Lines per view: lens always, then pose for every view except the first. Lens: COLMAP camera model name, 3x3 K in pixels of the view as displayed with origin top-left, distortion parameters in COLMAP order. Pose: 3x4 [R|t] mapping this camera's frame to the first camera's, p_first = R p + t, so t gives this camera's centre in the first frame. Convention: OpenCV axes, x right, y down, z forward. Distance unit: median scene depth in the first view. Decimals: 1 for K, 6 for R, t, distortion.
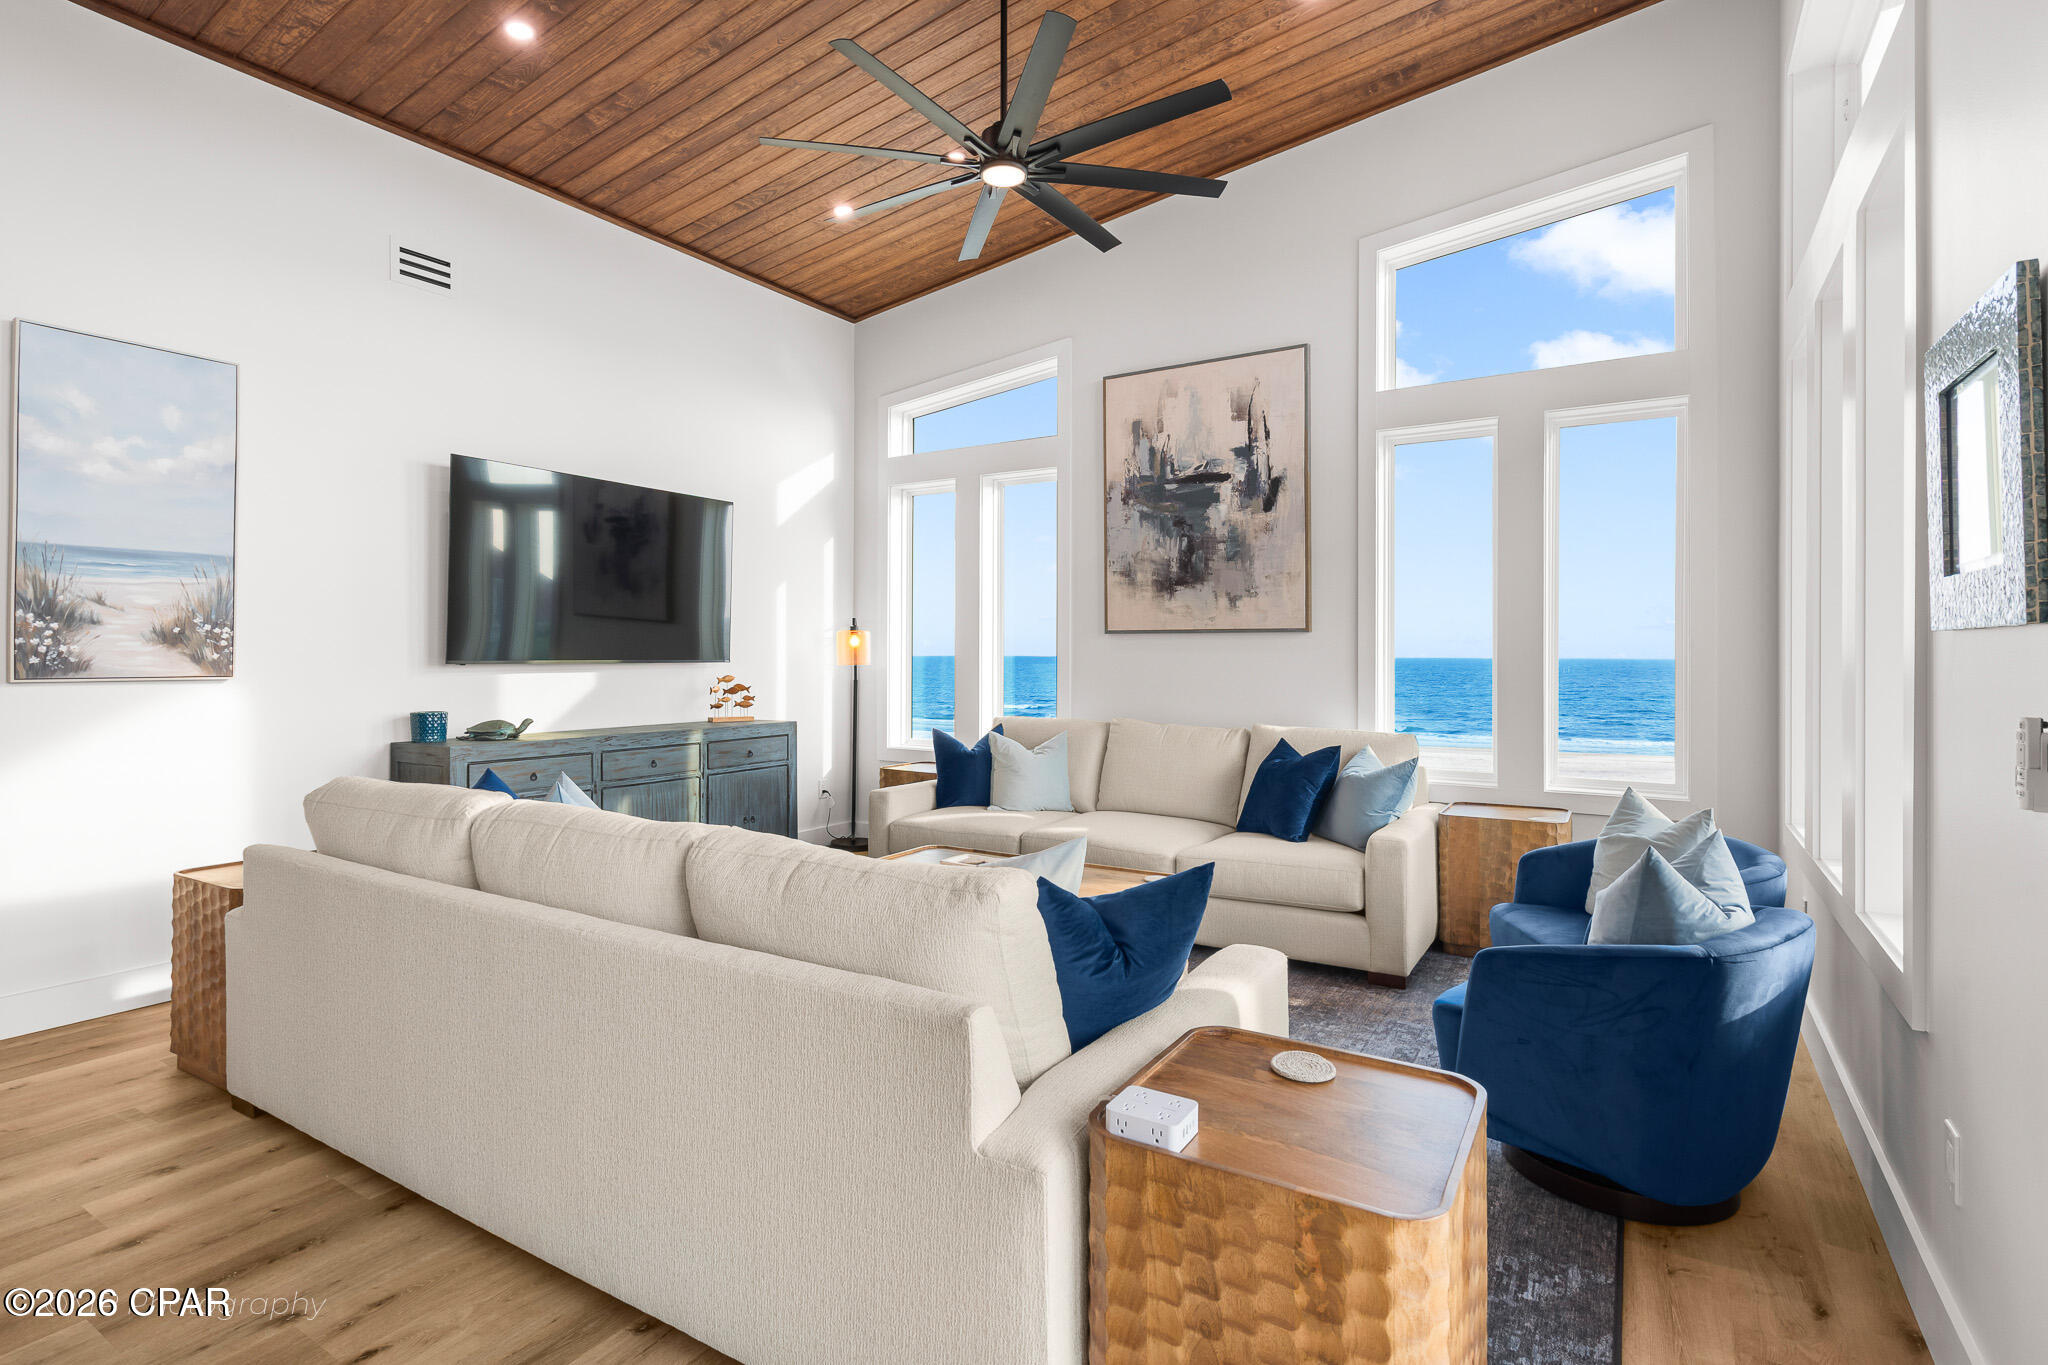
lens RADIAL K [[1013.6, 0, 1024.7], [0, 1013.6, 647.2], [0, 0, 1]] dist [-0.005536, 0.005935]
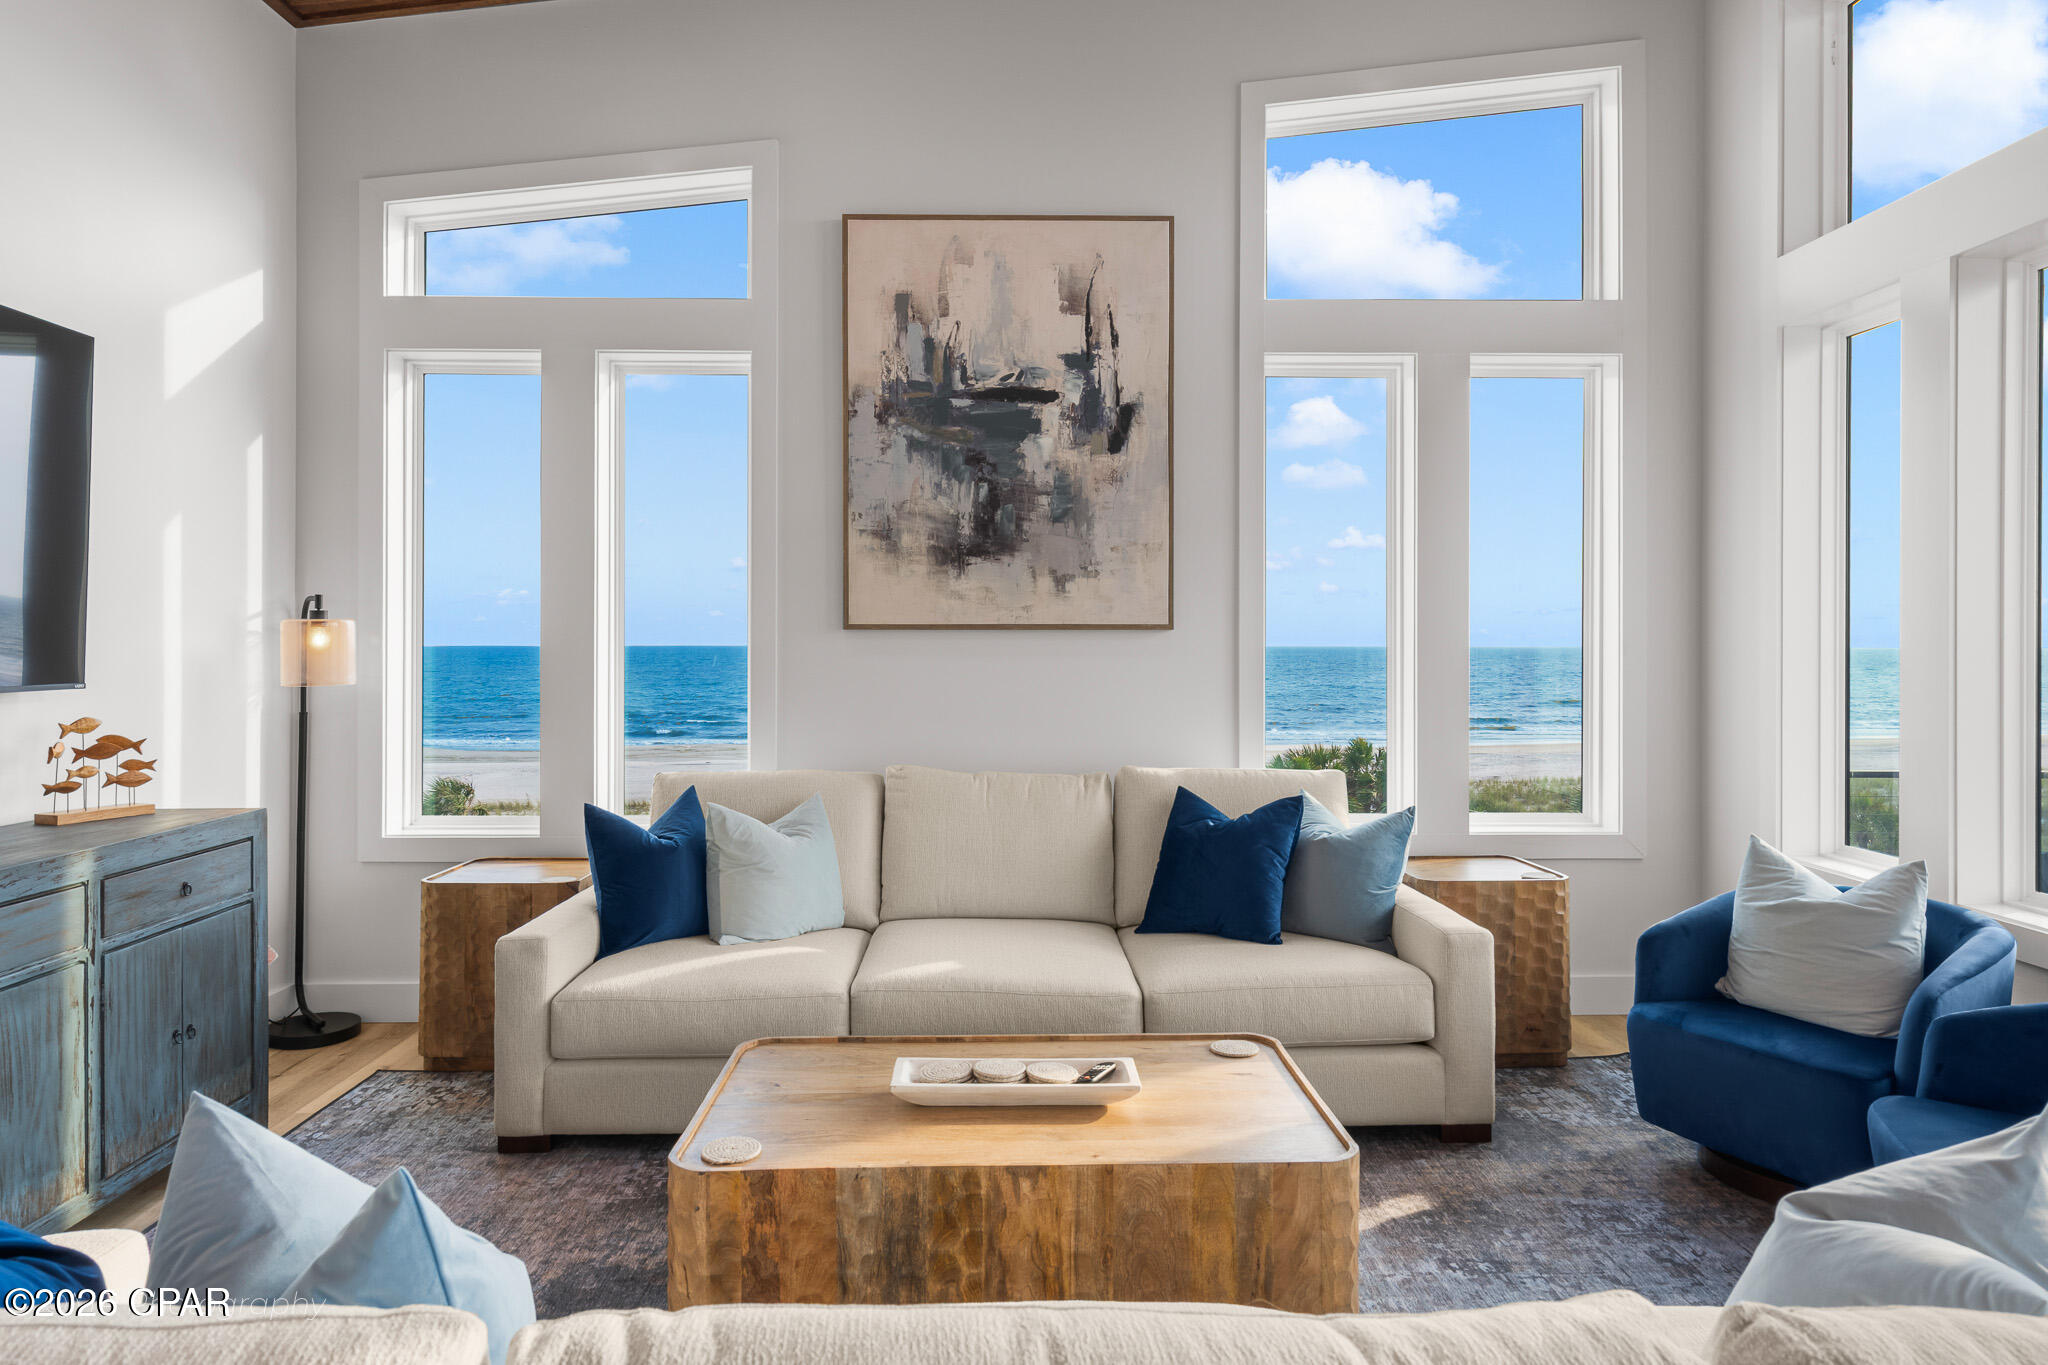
lens RADIAL K [[1265.2, 0, 1044.3], [0, 1265.2, 633.9], [0, 0, 1]] dist [-0.000278, -0.009945]
pose [[0.833968, 0.001652, 0.551811, -0.263748], [-0.001898, 0.999998, -0.000126, -0.011521], [-0.551810, -0.000943, 0.833969, 0.308756]]
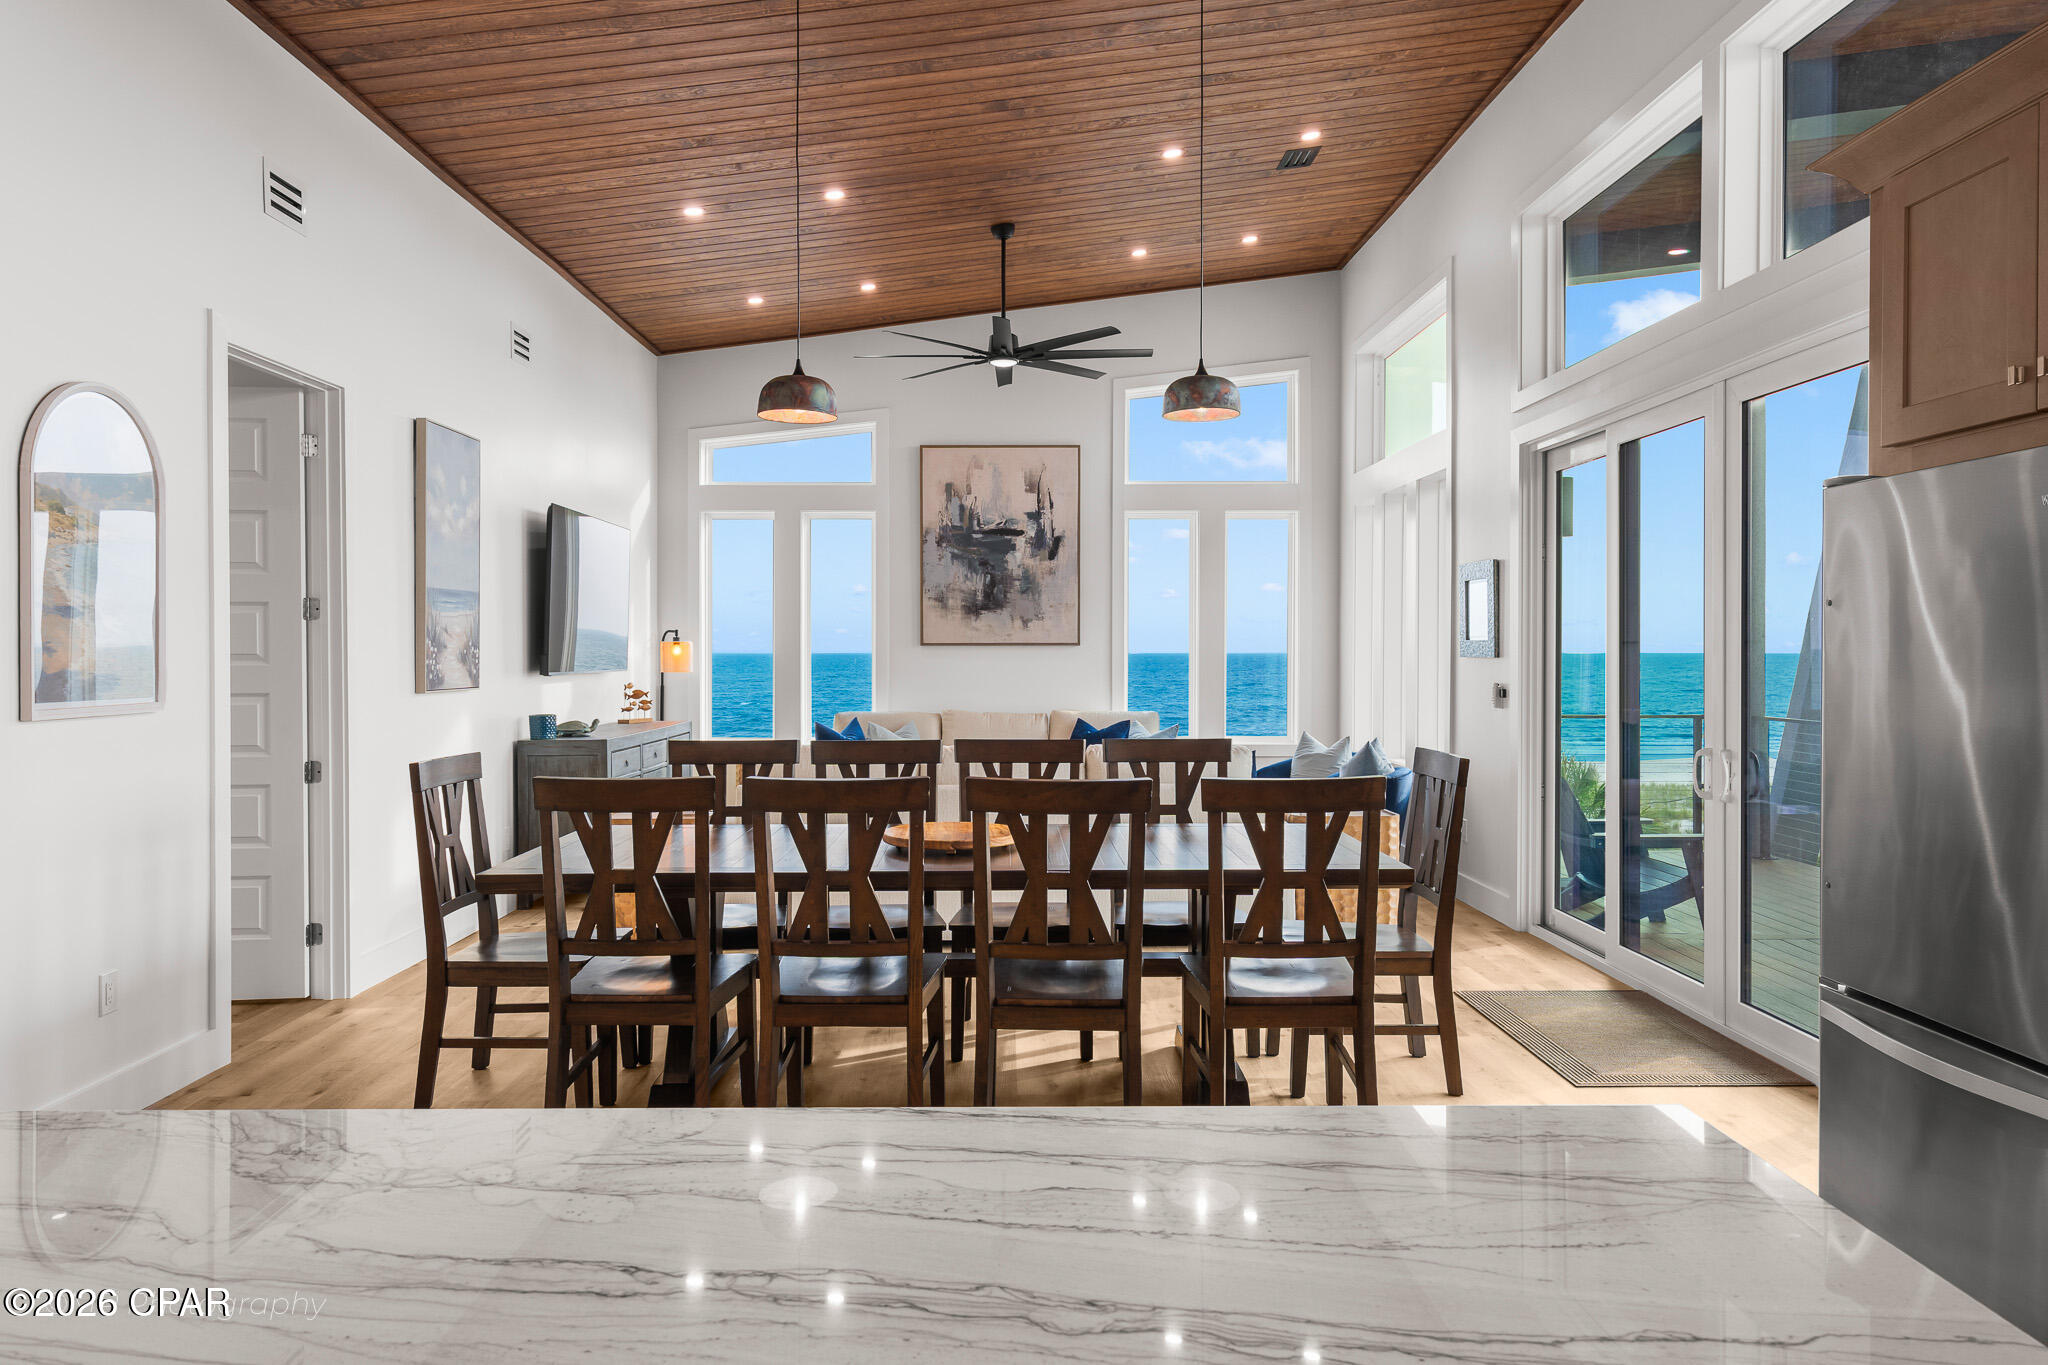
lens RADIAL K [[1422.1, 0, 1045.3], [0, 1422.1, 665.4], [0, 0, 1]] dist [0.001939, 0.011056]
pose [[0.832123, -0.010050, 0.554500, -0.850373], [-0.000945, 0.999809, 0.019539, -0.025060], [-0.554590, -0.016783, 0.831954, -0.634790]]
